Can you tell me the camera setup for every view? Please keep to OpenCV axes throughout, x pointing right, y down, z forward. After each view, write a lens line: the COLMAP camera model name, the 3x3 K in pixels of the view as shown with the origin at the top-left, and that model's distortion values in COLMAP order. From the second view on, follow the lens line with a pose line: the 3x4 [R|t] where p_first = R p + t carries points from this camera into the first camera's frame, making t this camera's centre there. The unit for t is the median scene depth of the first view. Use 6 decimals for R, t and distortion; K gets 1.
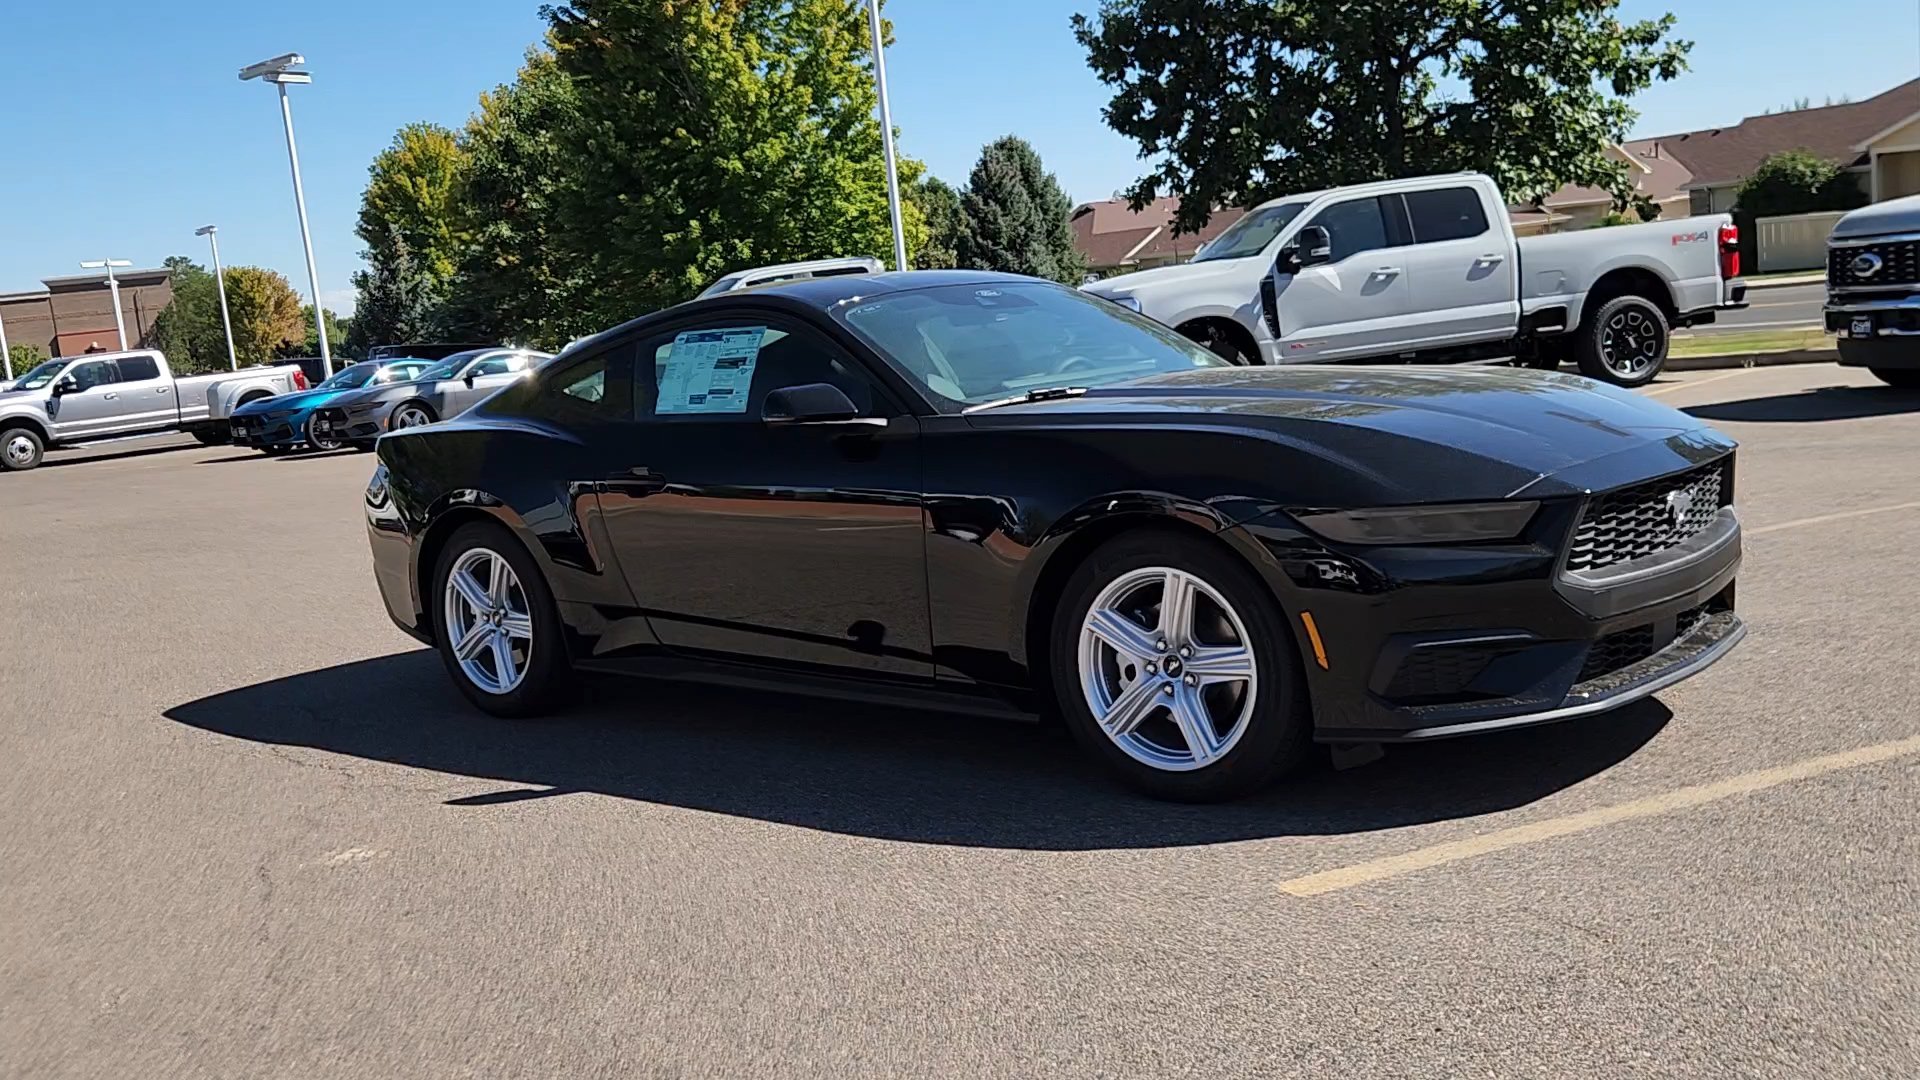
lens RADIAL K [[1812.5, 0, 943.9], [0, 1812.5, 577.0], [0, 0, 1]] dist [0.033576, -0.024268]
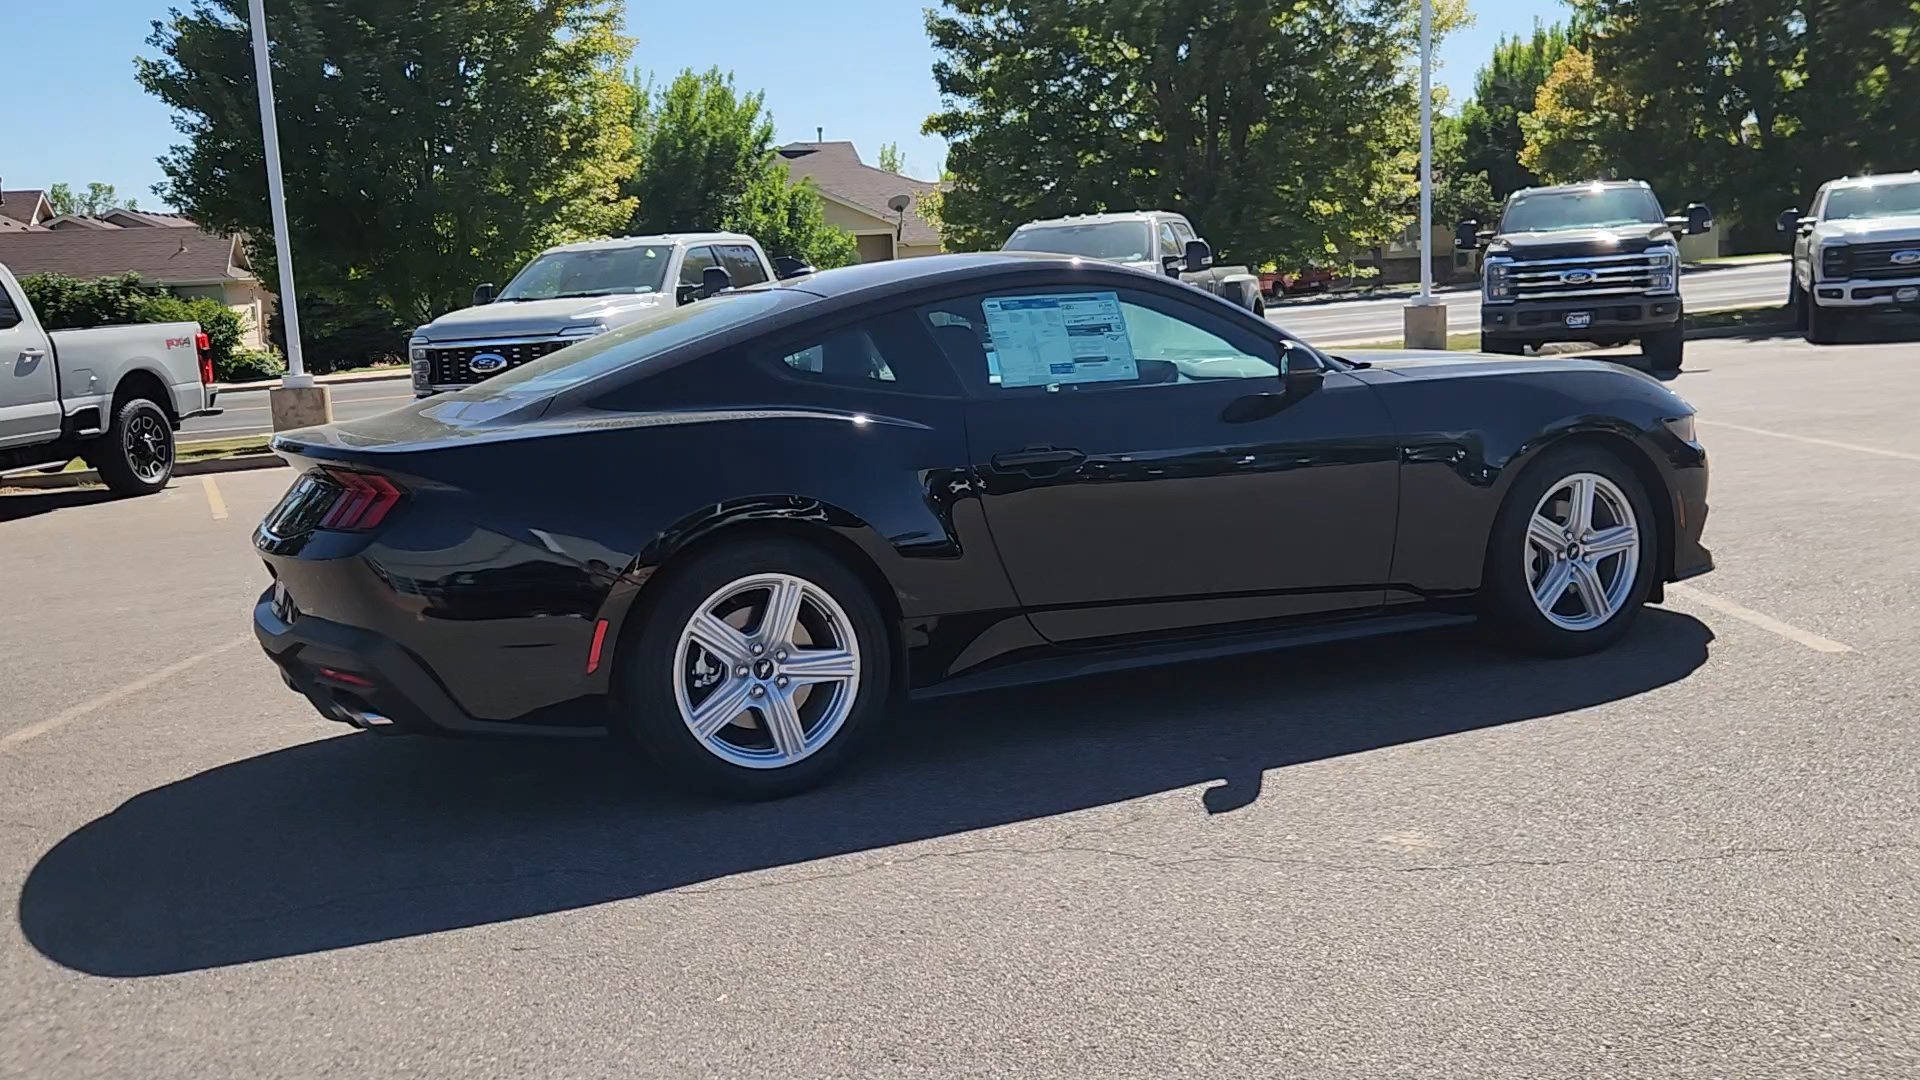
lens RADIAL K [[1812.5, 0, 943.9], [0, 1812.5, 577.0], [0, 0, 1]] dist [0.033576, -0.024268]
pose [[0.416194, -0.072172, 0.906407, -0.344712], [0.153976, 0.988042, 0.007972, -0.003552], [-0.896144, 0.136247, 0.422330, 0.234580]]
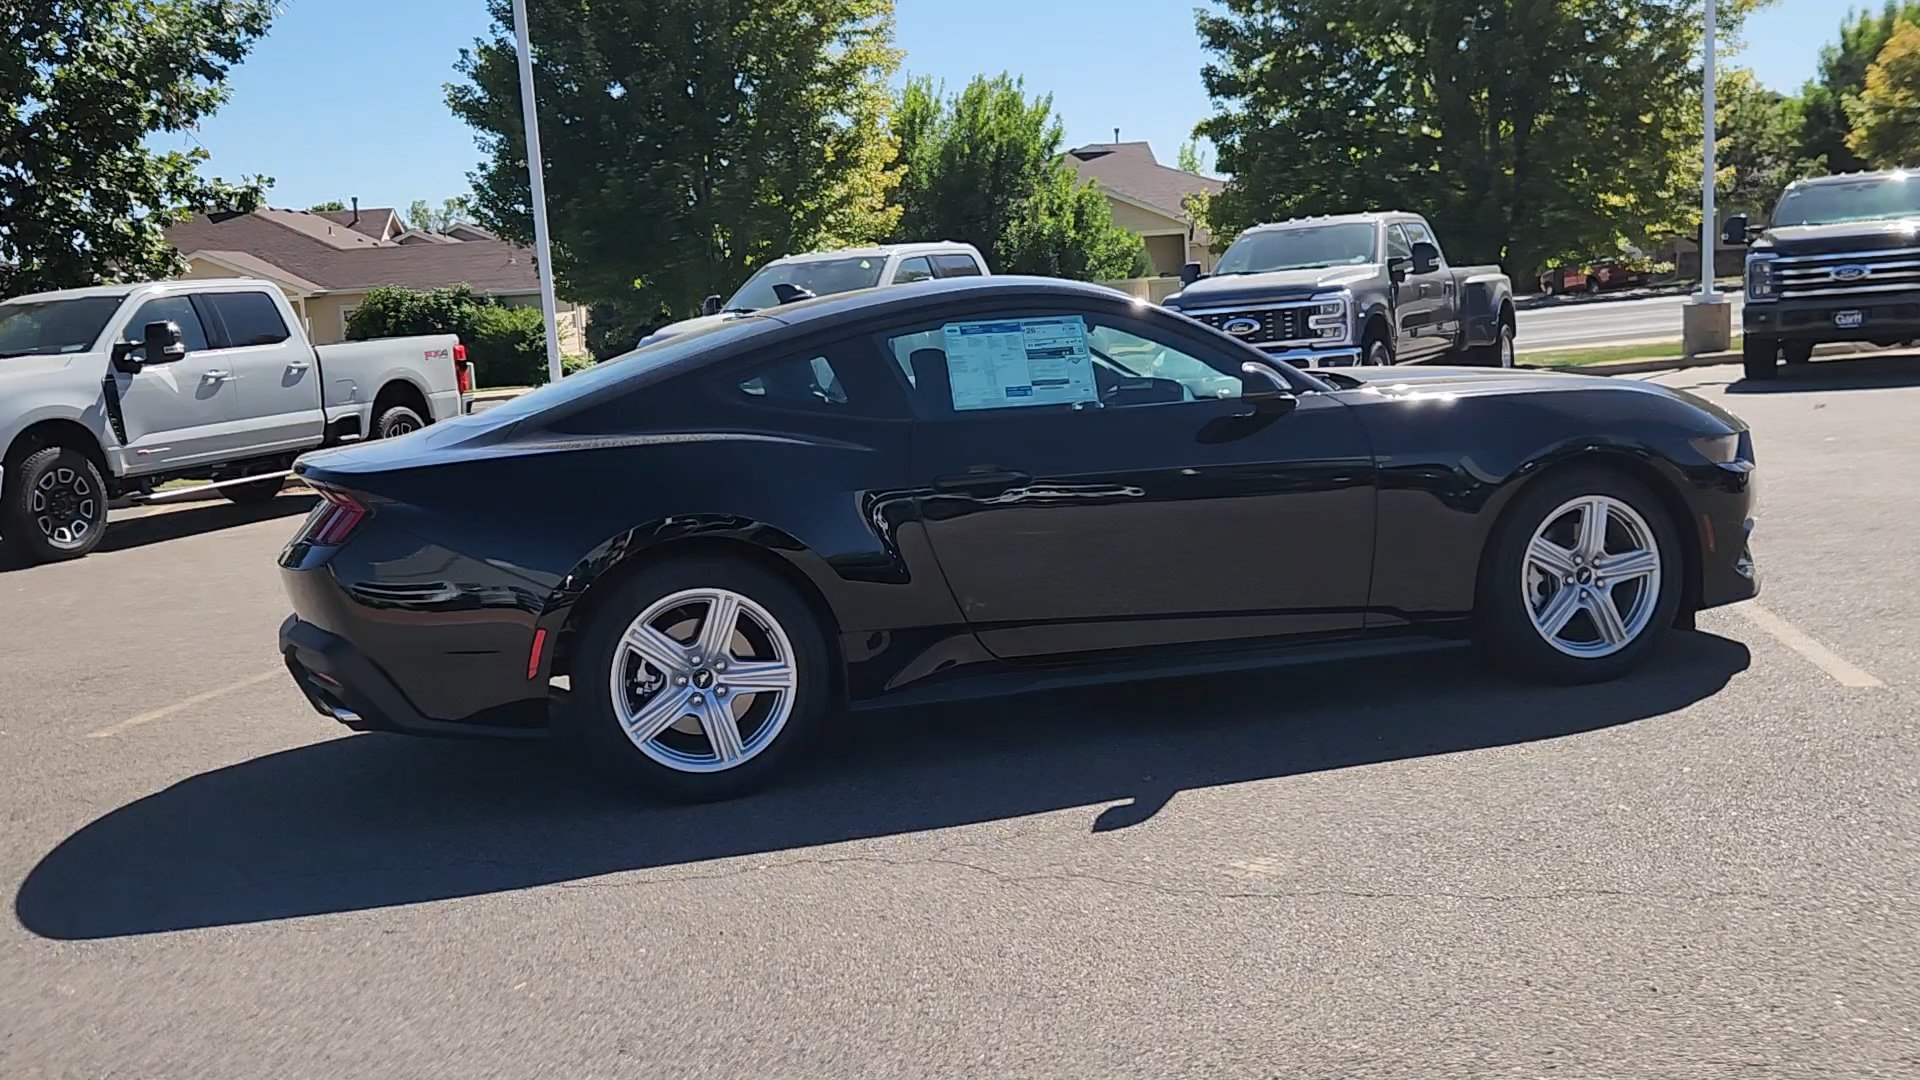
lens RADIAL K [[1812.5, 0, 943.9], [0, 1812.5, 577.0], [0, 0, 1]] dist [0.033576, -0.024268]
pose [[0.566400, -0.064699, 0.821587, -0.322294], [0.137900, 0.990299, -0.017083, 0.002737], [-0.812511, 0.122973, 0.569828, 0.175249]]
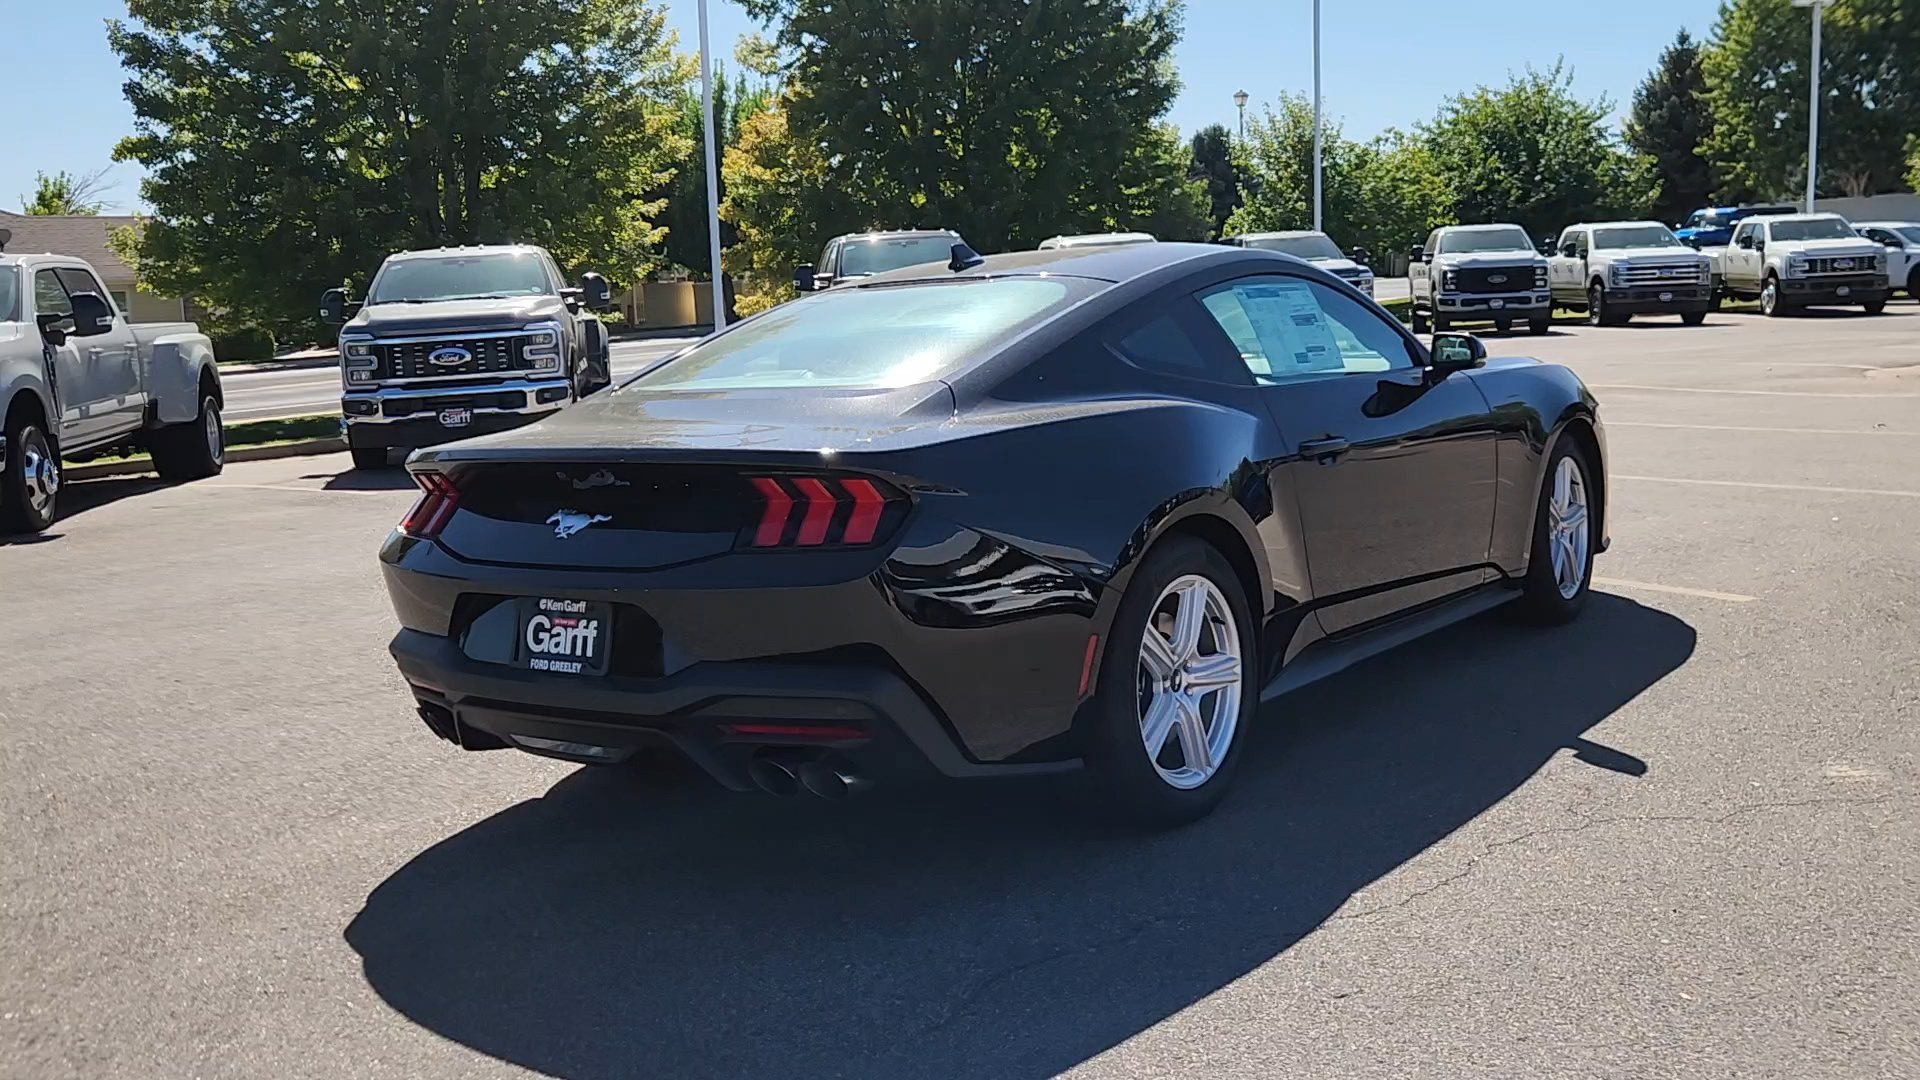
lens RADIAL K [[1812.5, 0, 943.9], [0, 1812.5, 577.0], [0, 0, 1]] dist [0.033576, -0.024268]
pose [[-0.059166, -0.057249, 0.996605, -0.356084], [0.205298, 0.976315, 0.068272, -0.030941], [-0.976910, 0.208640, -0.046012, 0.427067]]
